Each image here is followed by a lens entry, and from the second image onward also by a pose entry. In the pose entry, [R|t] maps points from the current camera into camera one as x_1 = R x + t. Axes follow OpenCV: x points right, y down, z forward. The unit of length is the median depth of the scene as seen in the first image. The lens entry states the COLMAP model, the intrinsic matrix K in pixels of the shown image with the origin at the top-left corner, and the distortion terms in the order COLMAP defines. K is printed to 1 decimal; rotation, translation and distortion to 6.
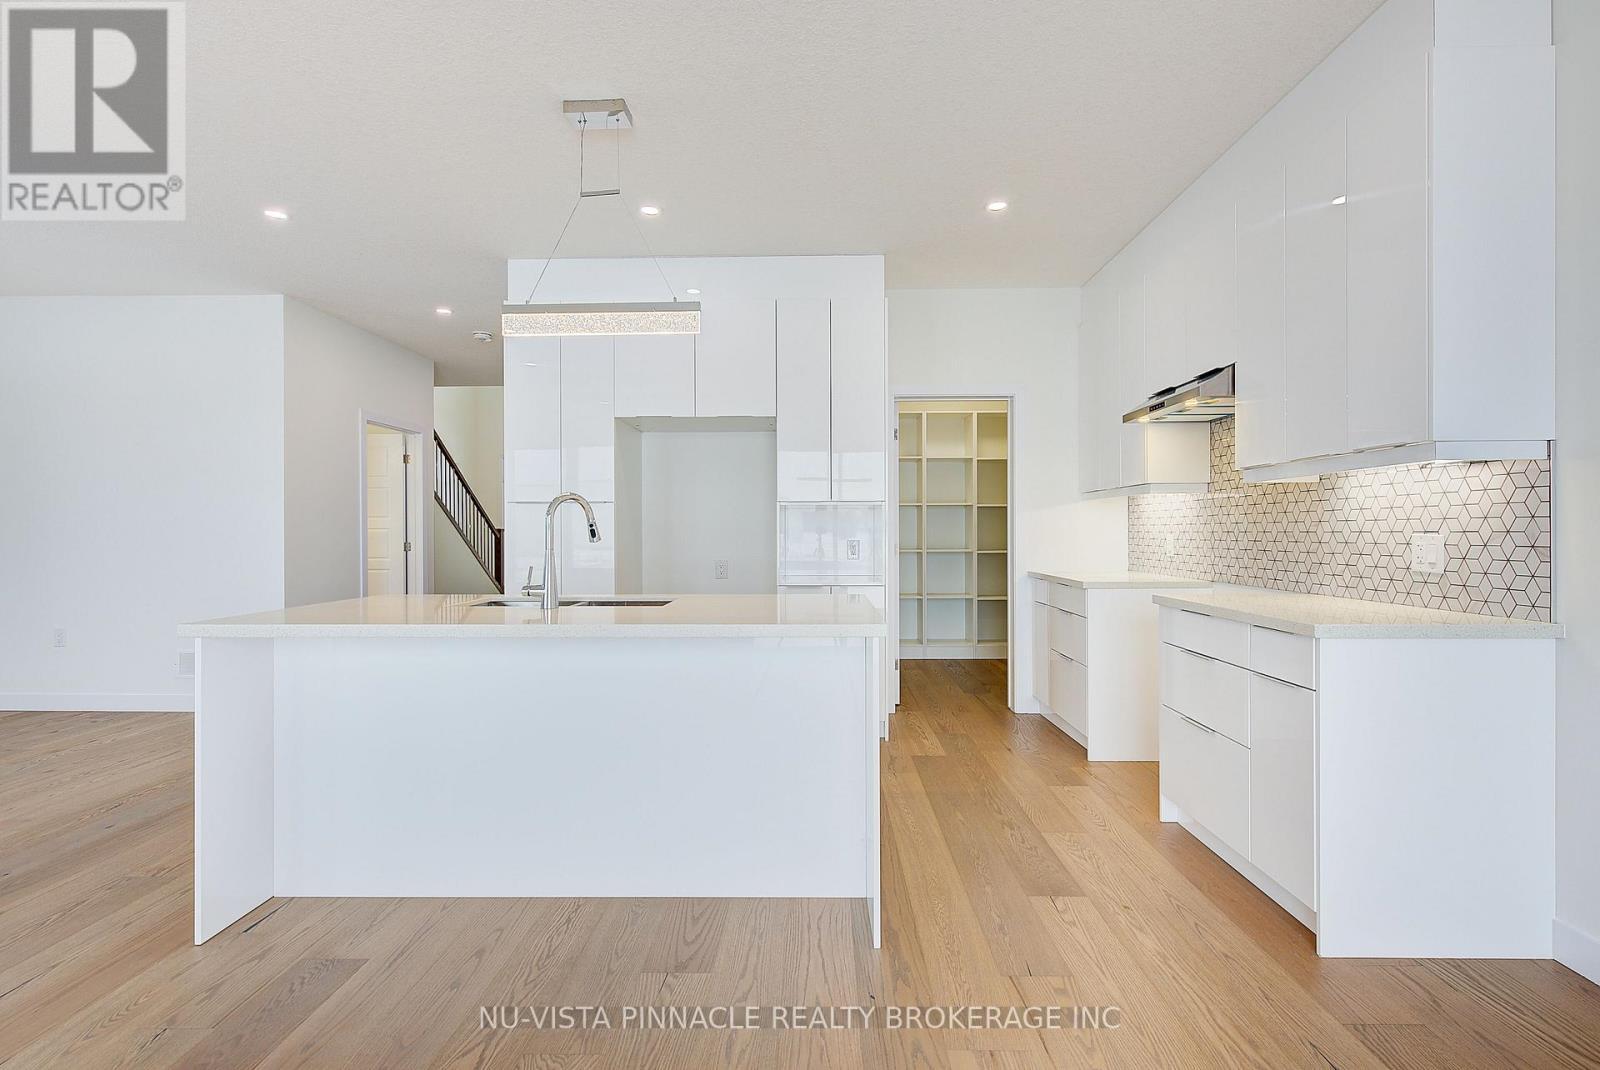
lens RADIAL K [[728.2, 0, 801.5], [0, 728.2, 530.7], [0, 0, 1]] dist [-0.000431, -0.000088]
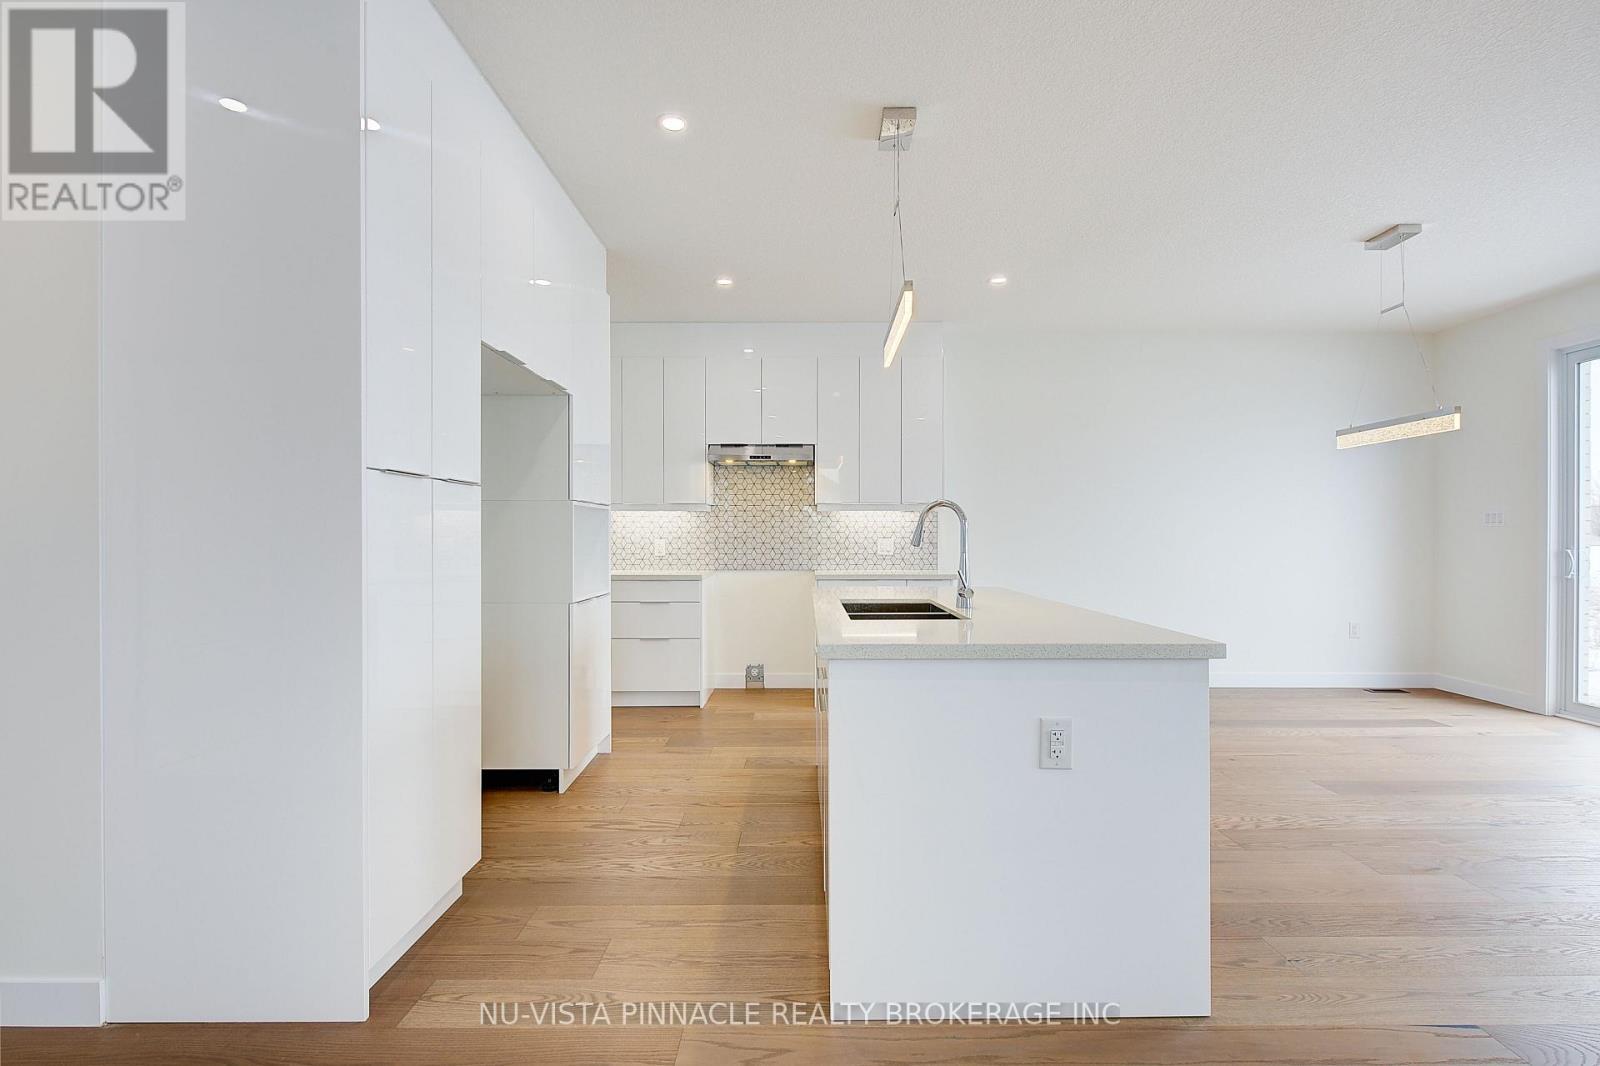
lens RADIAL K [[712.6, 0, 805.1], [0, 712.6, 537.7], [0, 0, 1]] dist [-0.000149, 0.000104]
pose [[-0.017001, 0.000396, 0.999855, -1.447819], [-0.001059, 0.999999, -0.000414, 0.002964], [-0.999855, -0.001065, -0.017001, 1.296353]]
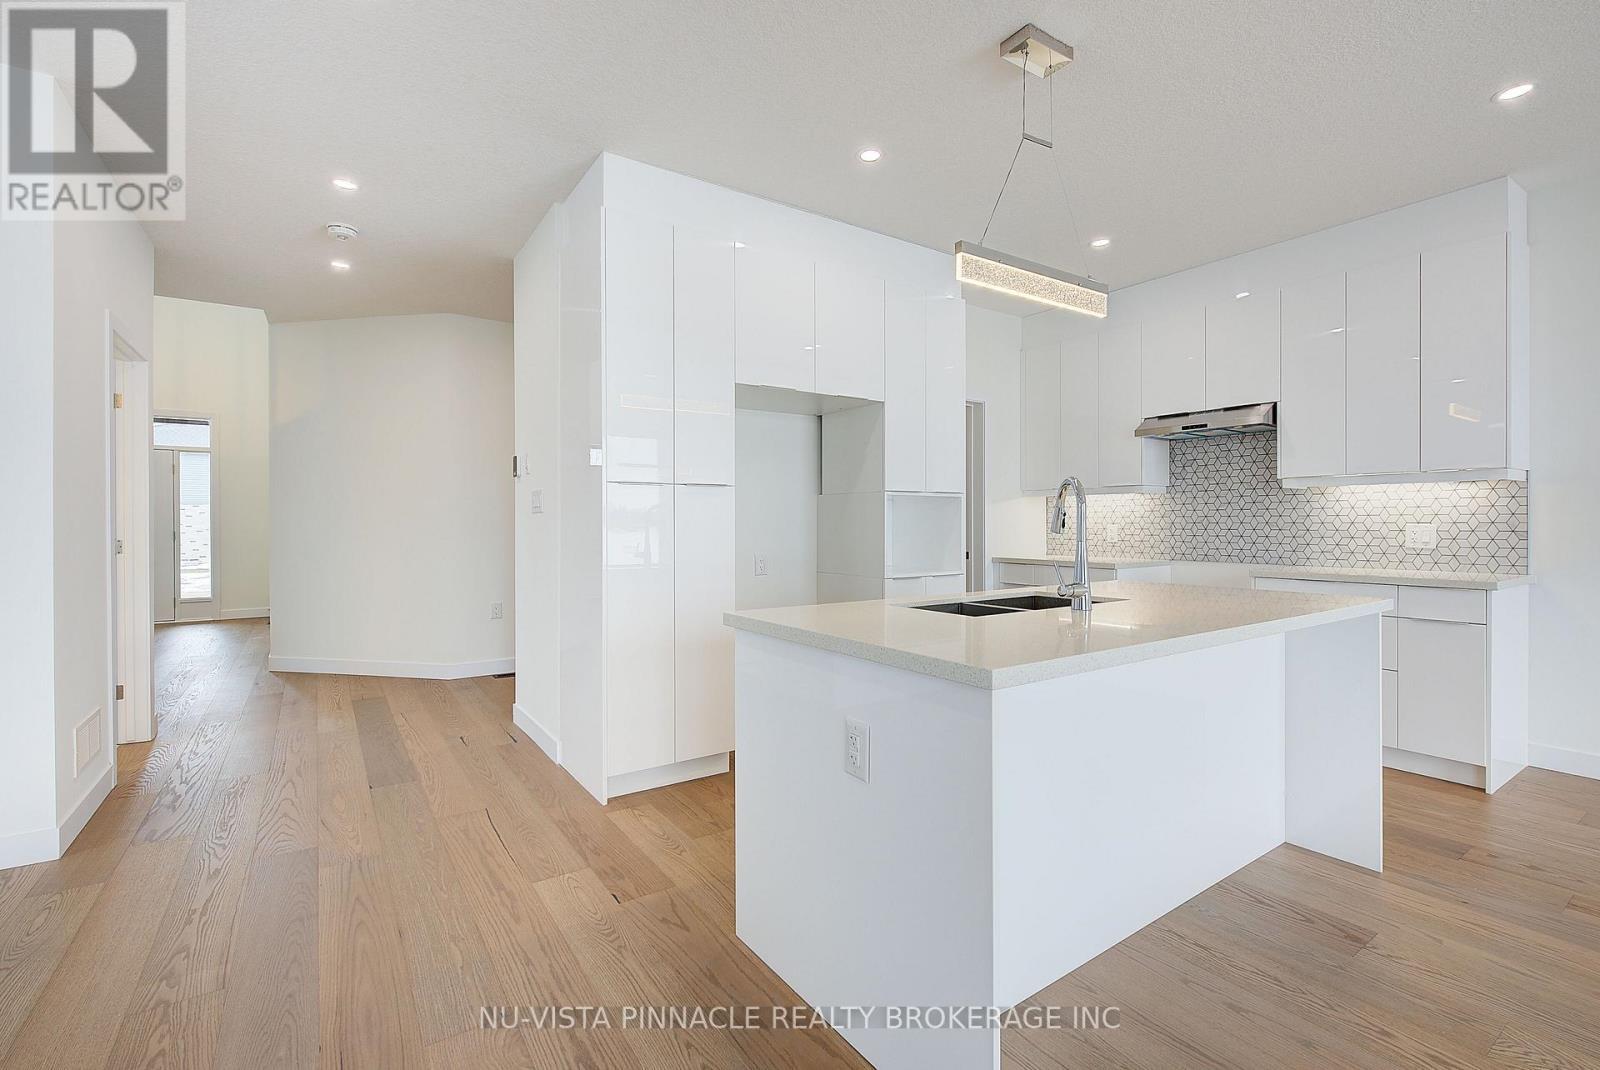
lens RADIAL K [[706.0, 0, 803.1], [0, 706.0, 526.4], [0, 0, 1]] dist [-0.001678, -0.000385]
pose [[0.814318, -0.002585, 0.580413, -1.143169], [-0.000892, 0.999983, 0.005706, 0.002052], [-0.580418, -0.005164, 0.814303, 0.523639]]
